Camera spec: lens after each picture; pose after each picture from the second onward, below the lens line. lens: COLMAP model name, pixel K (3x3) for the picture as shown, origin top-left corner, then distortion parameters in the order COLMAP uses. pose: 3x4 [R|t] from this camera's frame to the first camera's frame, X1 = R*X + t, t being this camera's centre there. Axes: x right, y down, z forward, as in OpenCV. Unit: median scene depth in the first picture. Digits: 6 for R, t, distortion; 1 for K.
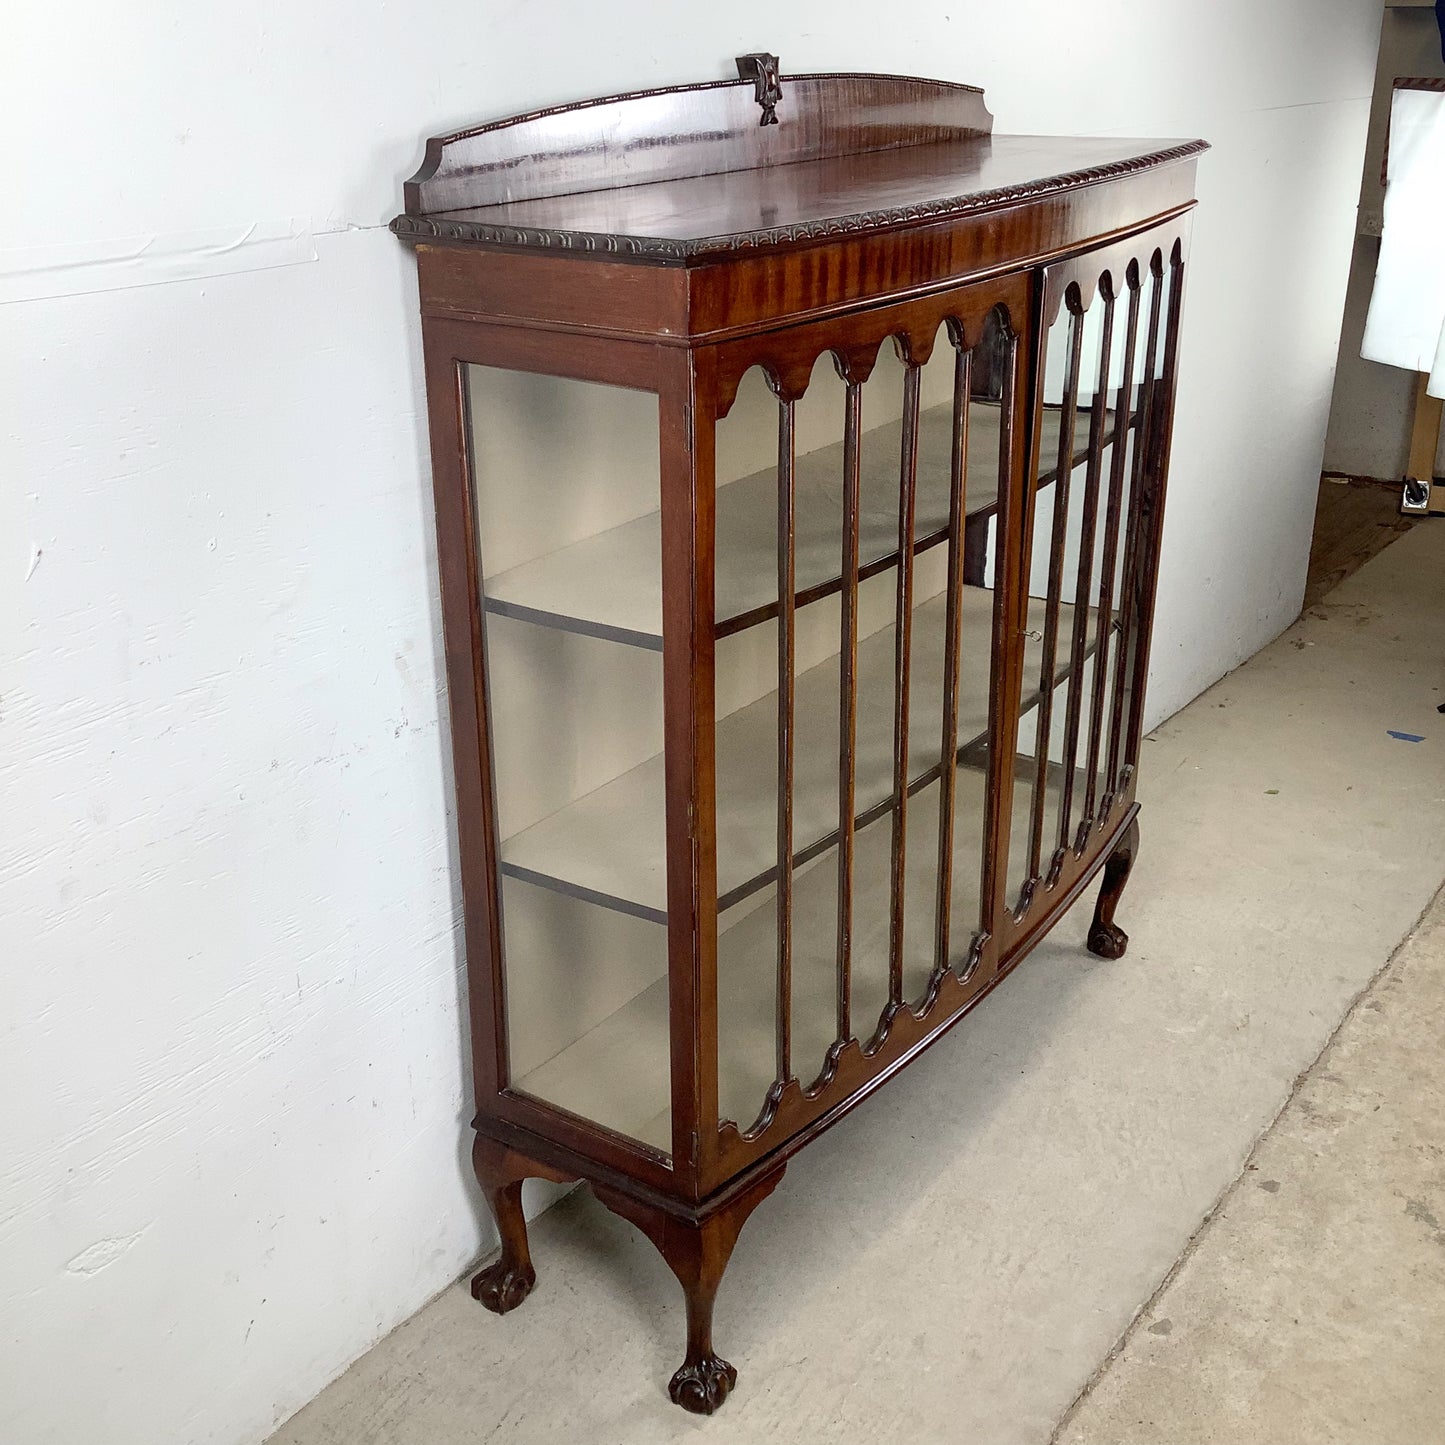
lens RADIAL K [[1739.6, 0, 721.7], [0, 1739.6, 727.5], [0, 0, 1]] dist [0.148035, -0.312813]
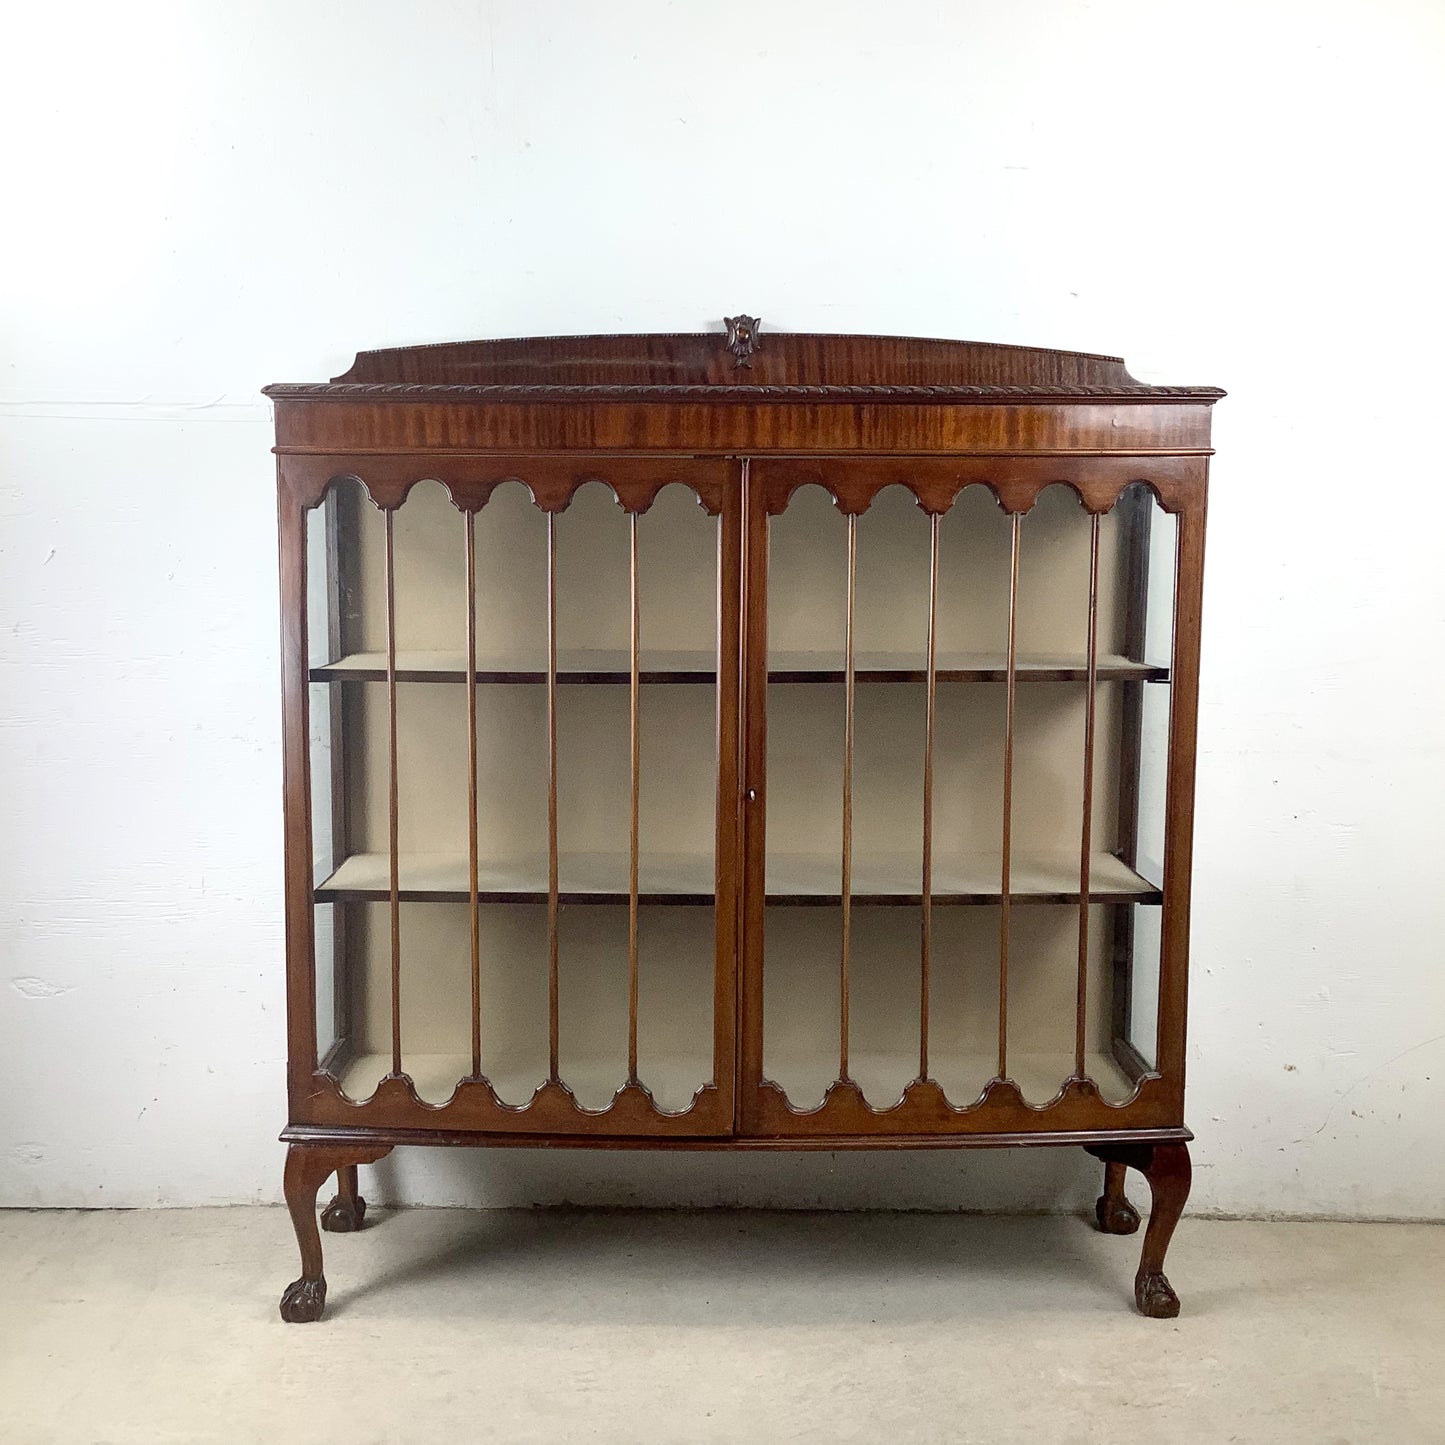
lens RADIAL K [[1748.4, 0, 722.5], [0, 1748.4, 722.5], [0, 0, 1]] dist [0.146617, -0.320463]
pose [[0.570635, 0.110926, -0.813677, 1.070319], [-0.322767, 0.941389, -0.098020, 0.017686], [0.755114, 0.318562, 0.572993, 0.366576]]
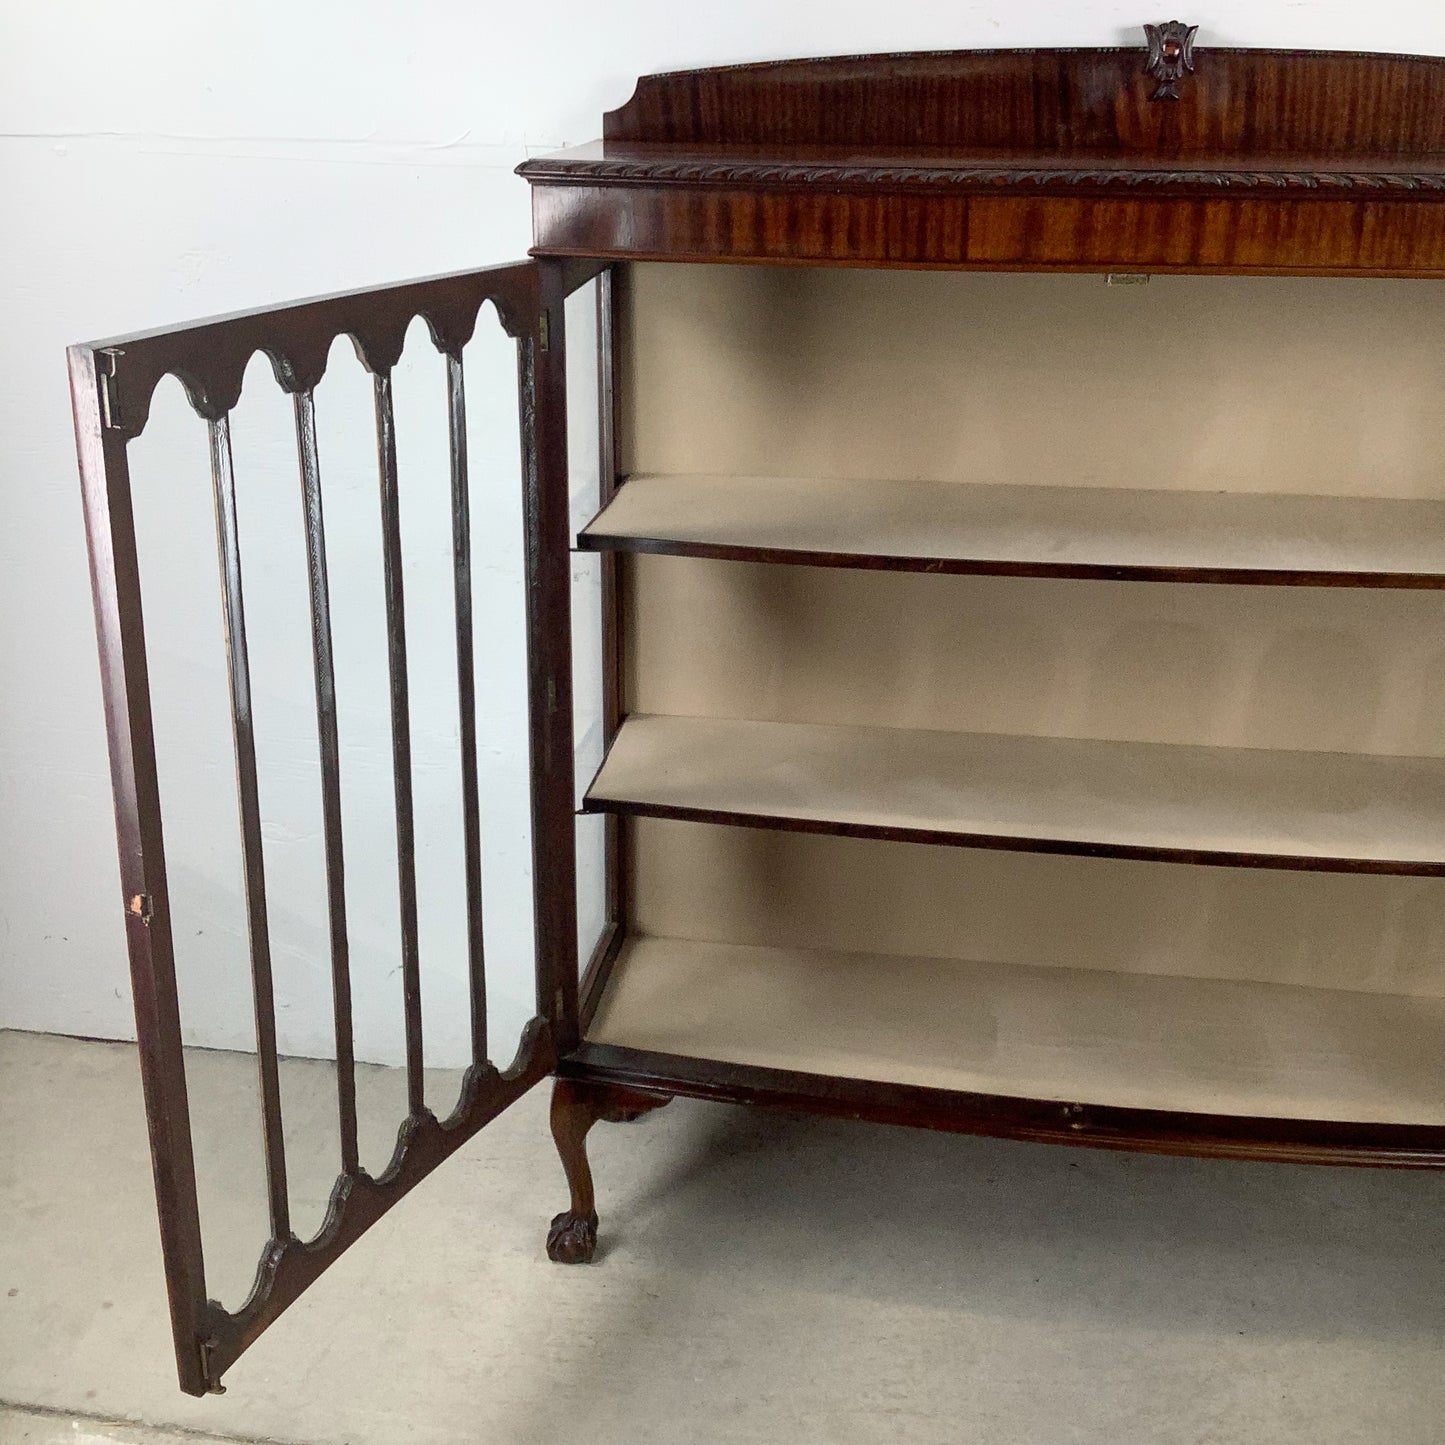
lens RADIAL K [[1748.4, 0, 722.5], [0, 1748.4, 722.5], [0, 0, 1]] dist [0.146617, -0.320463]
pose [[0.442384, 0.335618, -0.831659, 0.789061], [-0.353441, 0.917529, 0.182265, -0.141925], [0.824243, 0.213311, 0.524521, 0.421926]]
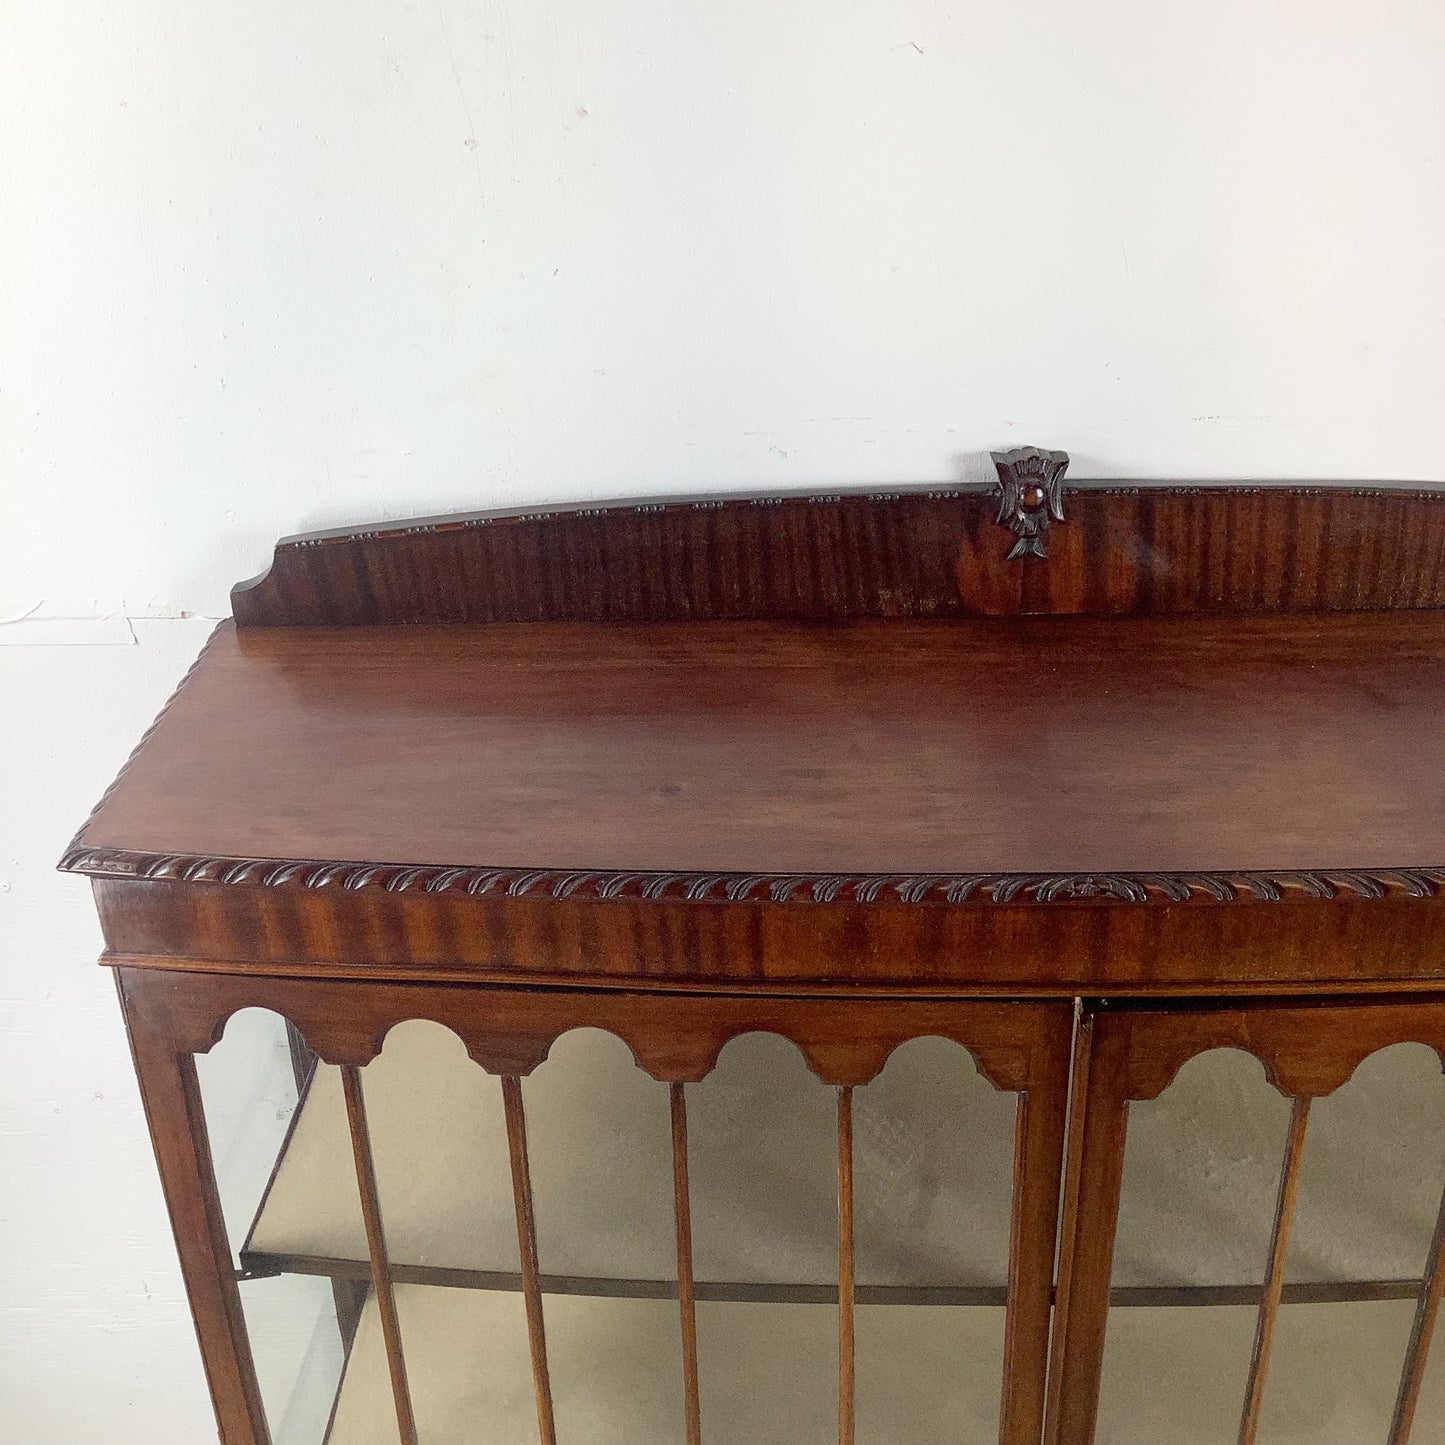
lens RADIAL K [[1748.4, 0, 722.5], [0, 1748.4, 722.5], [0, 0, 1]] dist [0.146617, -0.320463]
pose [[0.535284, 0.392255, -0.748069, 0.467635], [-0.299403, 0.916240, 0.266198, -0.430321], [0.789829, 0.081483, 0.607891, 0.547764]]
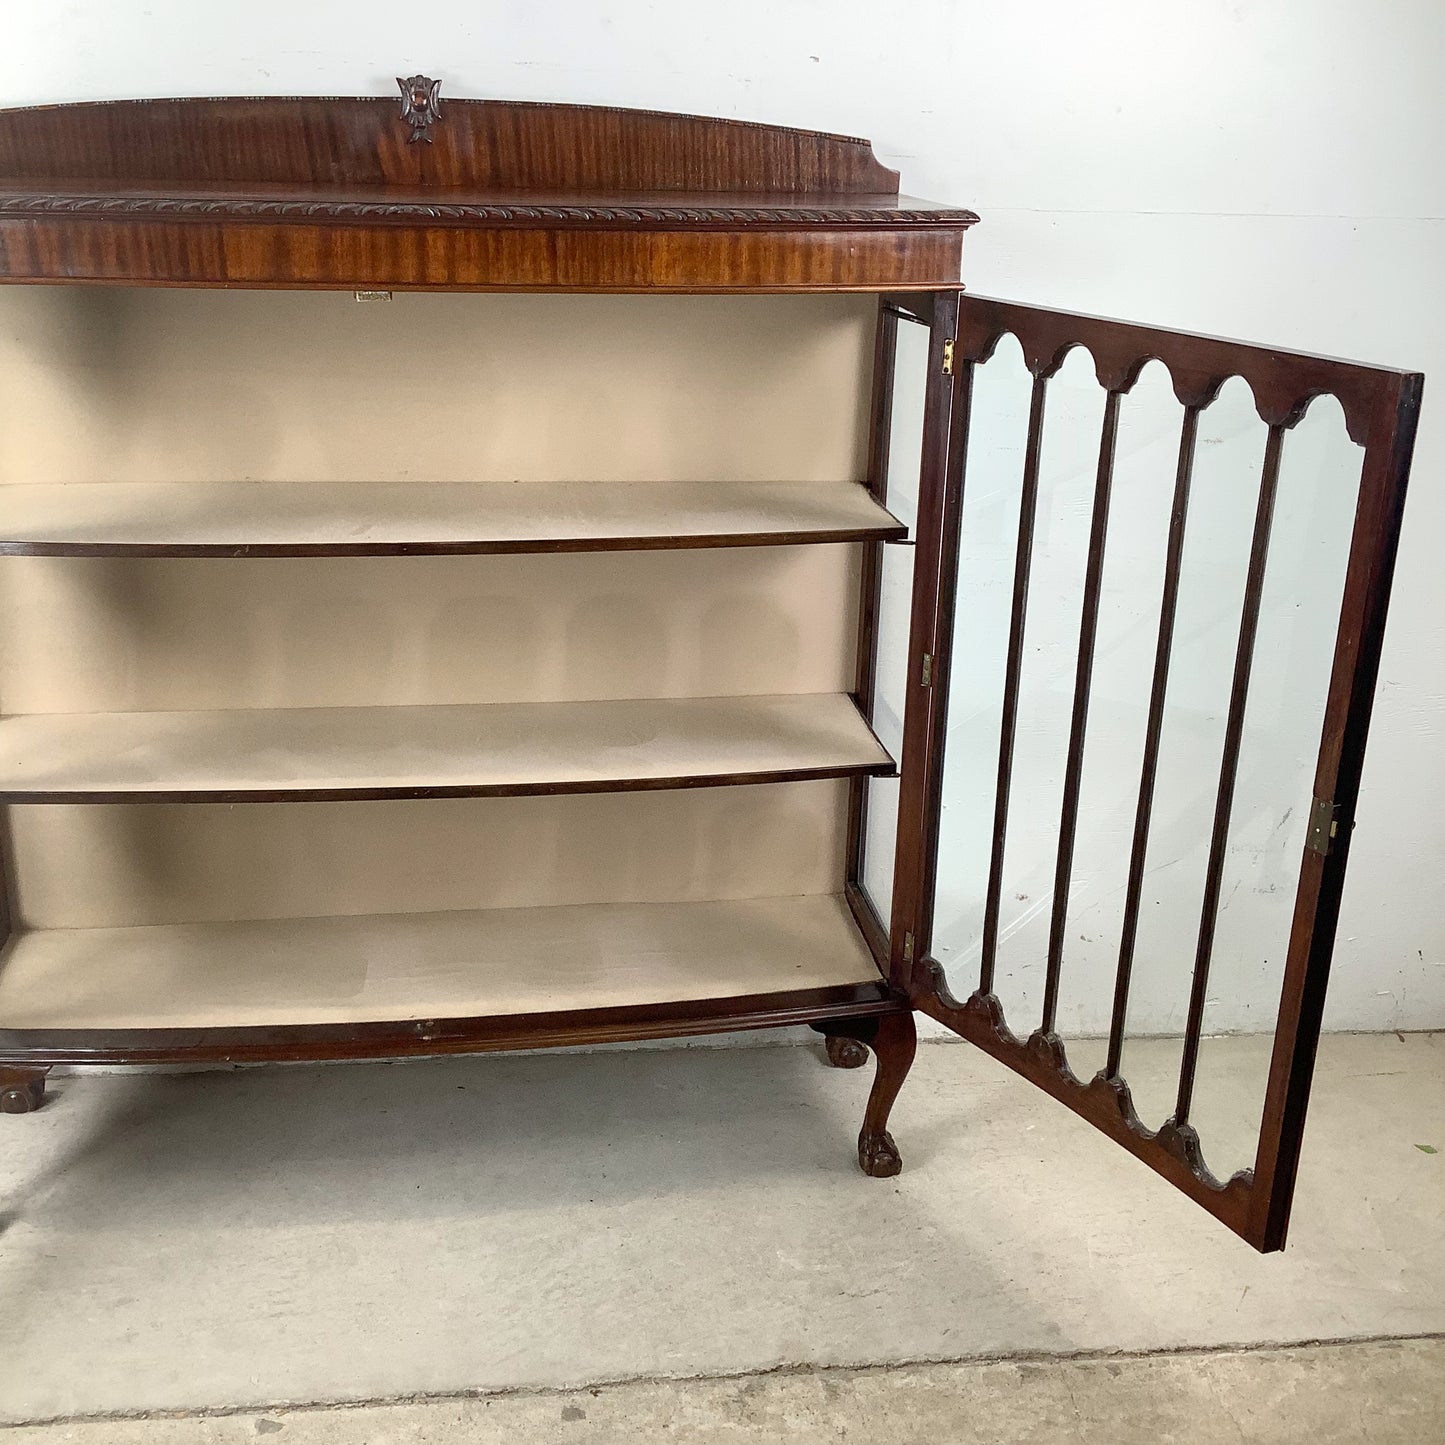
lens RADIAL K [[1739.6, 0, 721.7], [0, 1739.6, 727.5], [0, 0, 1]] dist [0.148035, -0.312813]
pose [[0.666826, 0.277423, -0.691650, 0.964834], [-0.309468, 0.947398, 0.081644, -0.161159], [0.677918, 0.159602, 0.717604, 0.443022]]
